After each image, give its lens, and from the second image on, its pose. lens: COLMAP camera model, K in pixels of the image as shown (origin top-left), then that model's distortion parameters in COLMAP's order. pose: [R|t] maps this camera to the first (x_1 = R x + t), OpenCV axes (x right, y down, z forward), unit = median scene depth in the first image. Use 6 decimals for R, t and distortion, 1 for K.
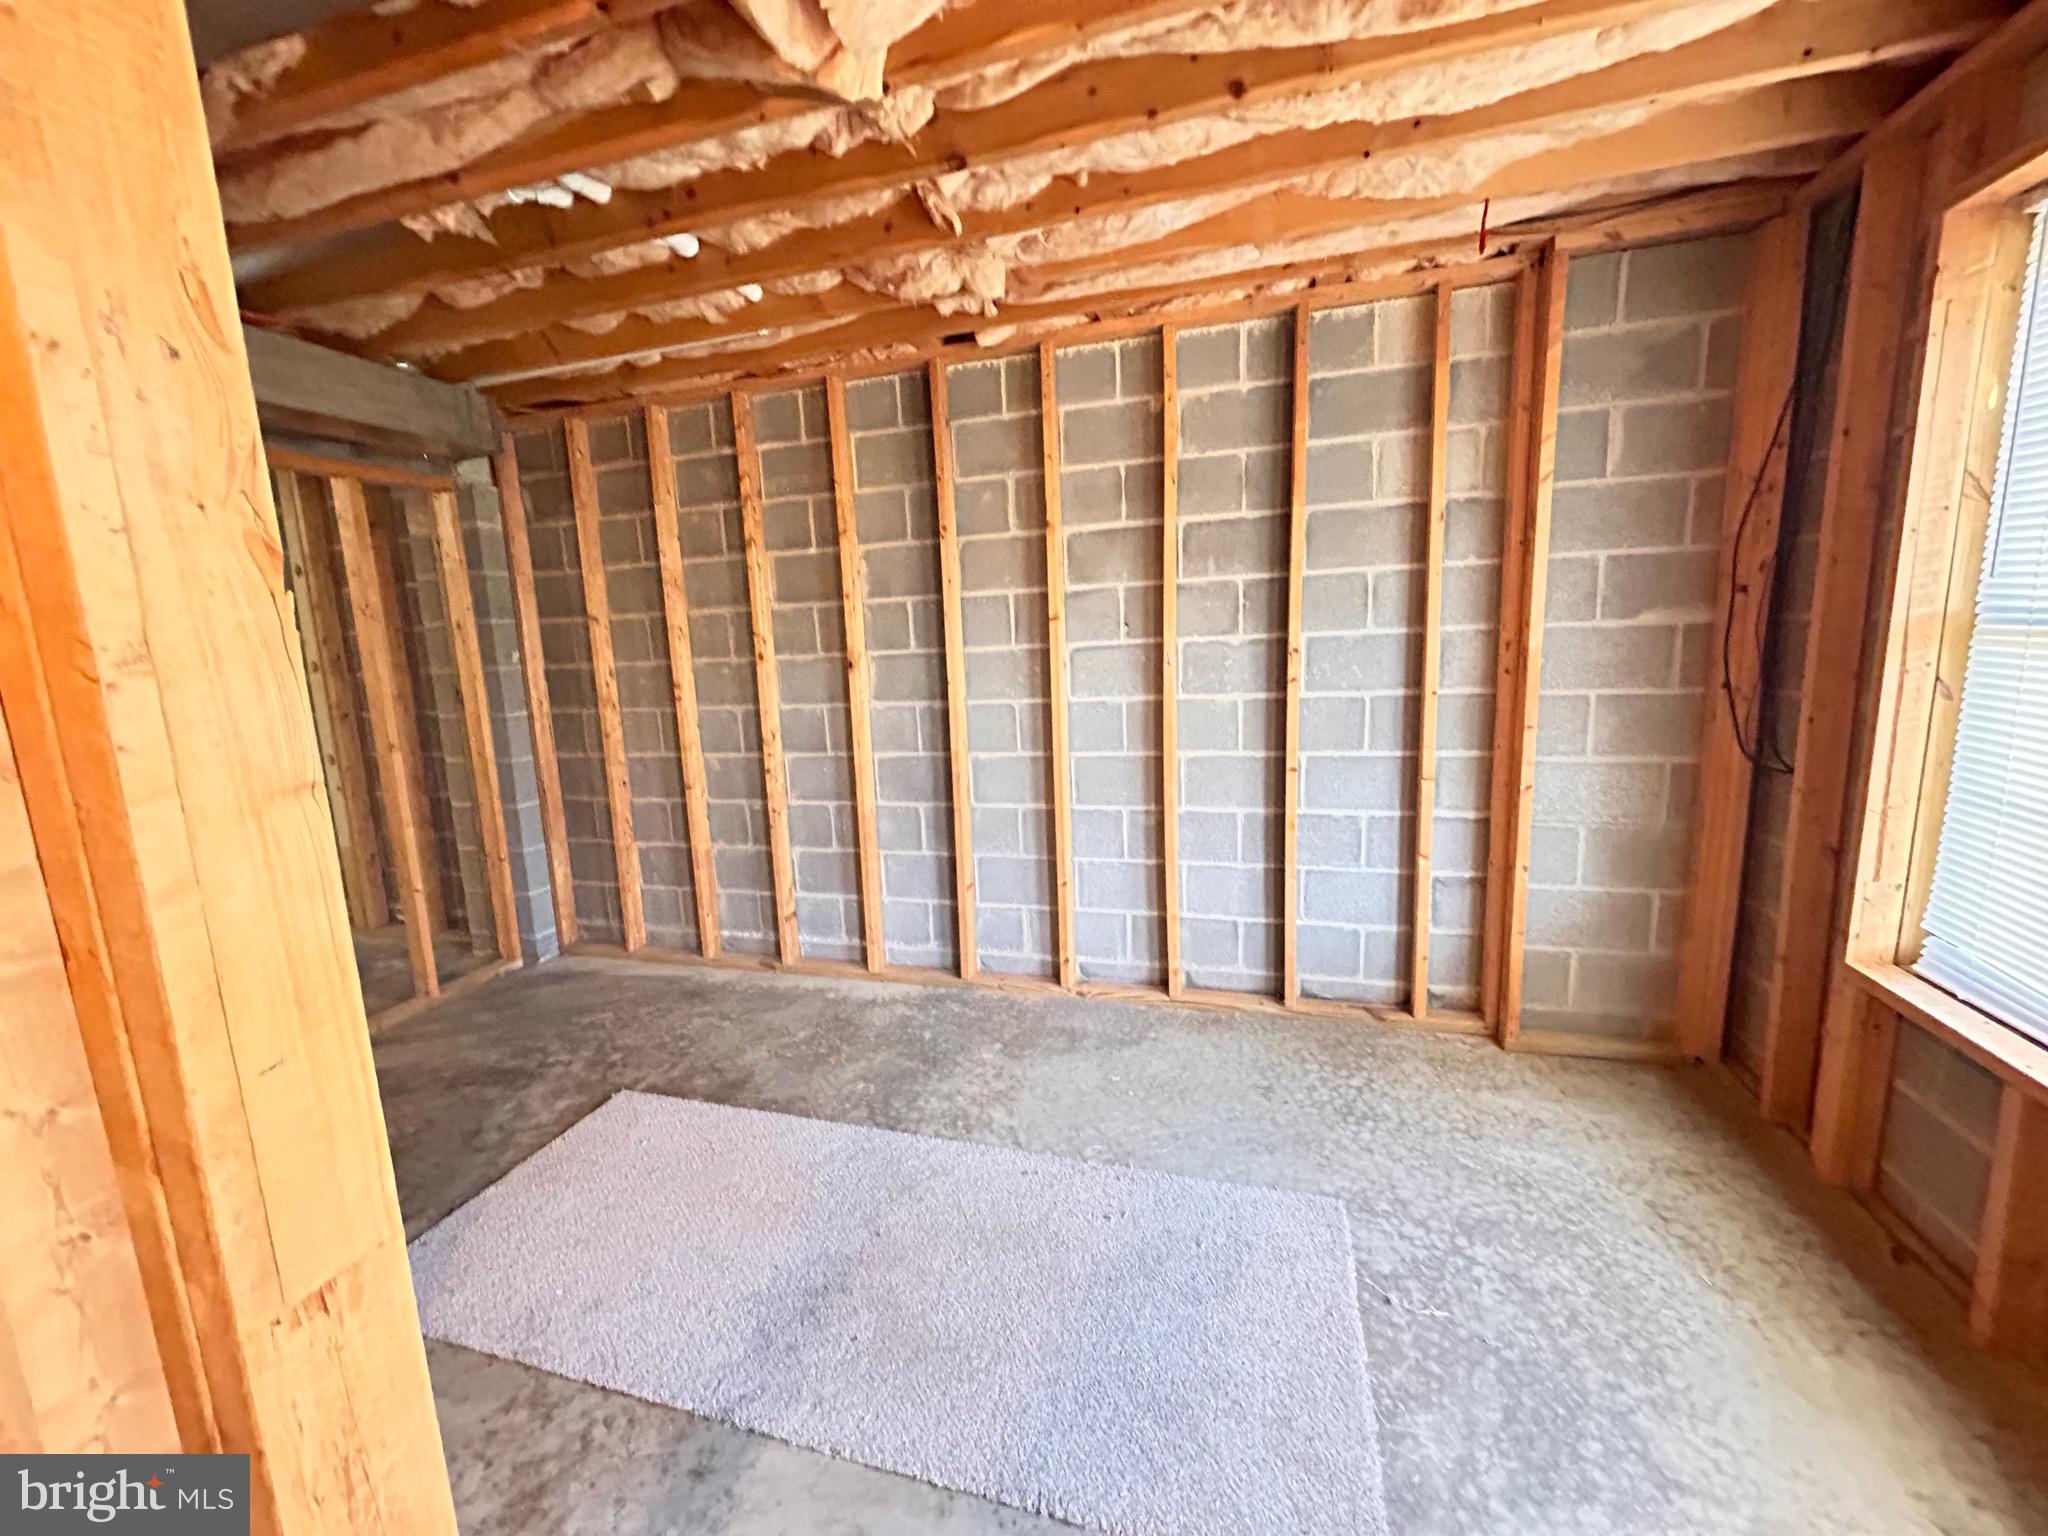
lens RADIAL K [[826.6, 0, 1018.2], [0, 826.6, 766.5], [0, 0, 1]] dist [0.000620, -0.000163]
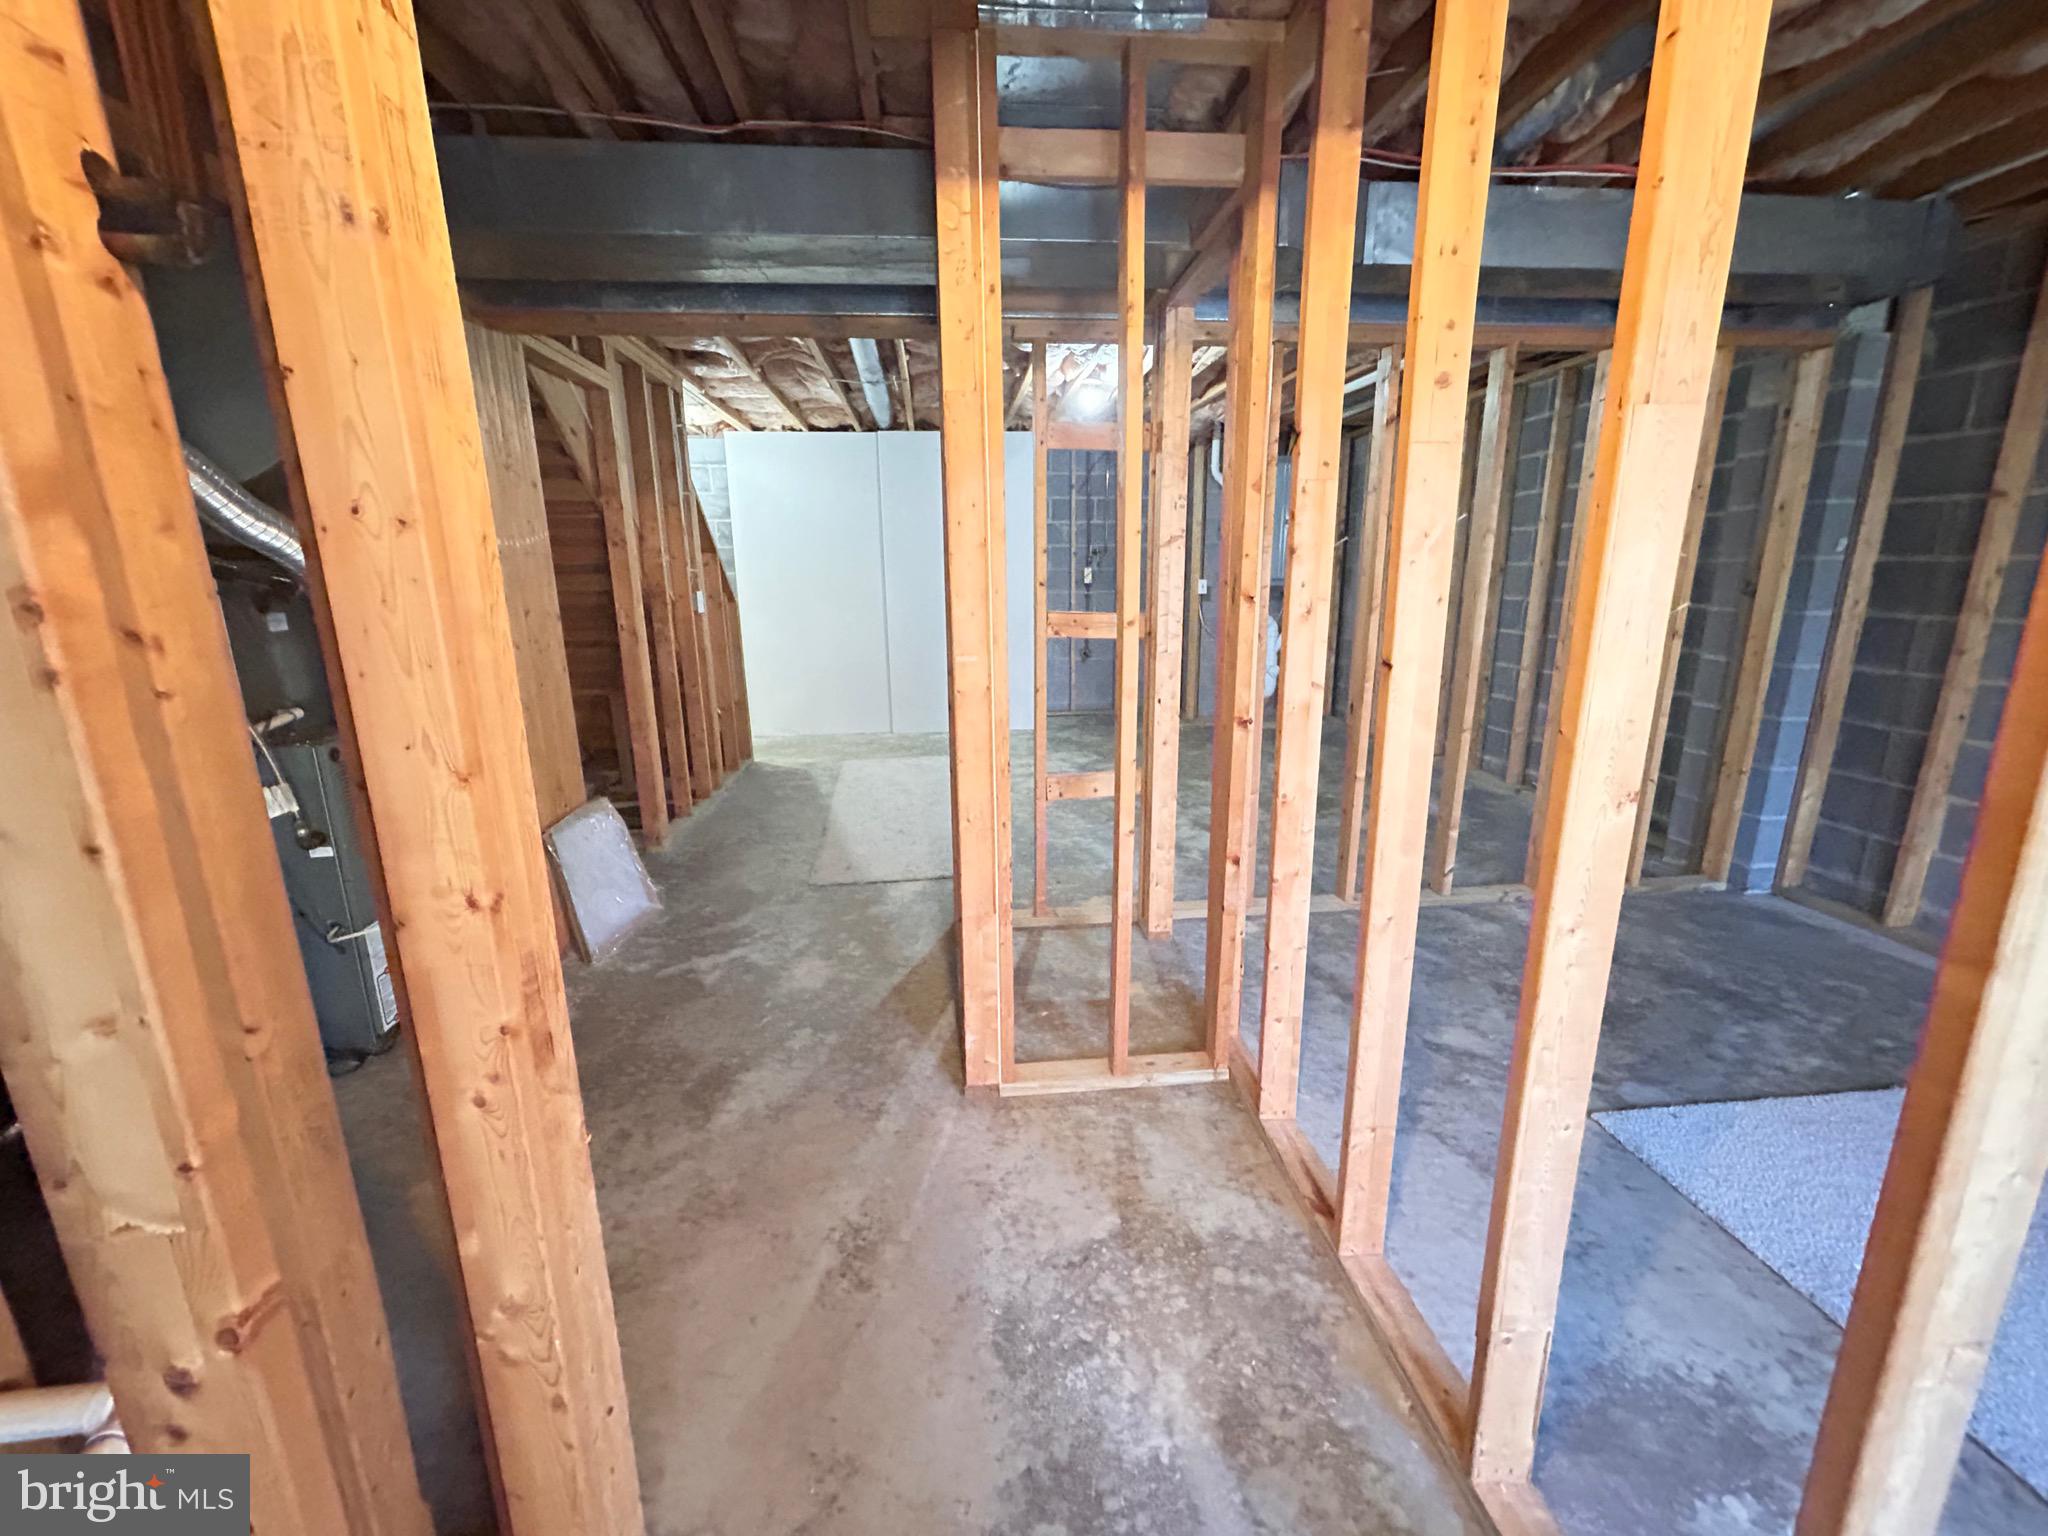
lens RADIAL K [[826.6, 0, 1015.5], [0, 826.6, 760.3], [0, 0, 1]] dist [0.000620, -0.000163]
pose [[0.387126, 0.246661, -0.888421, -0.130324], [-0.154758, 0.967265, 0.201116, 0.040911], [0.908946, 0.059634, 0.412626, -0.101961]]
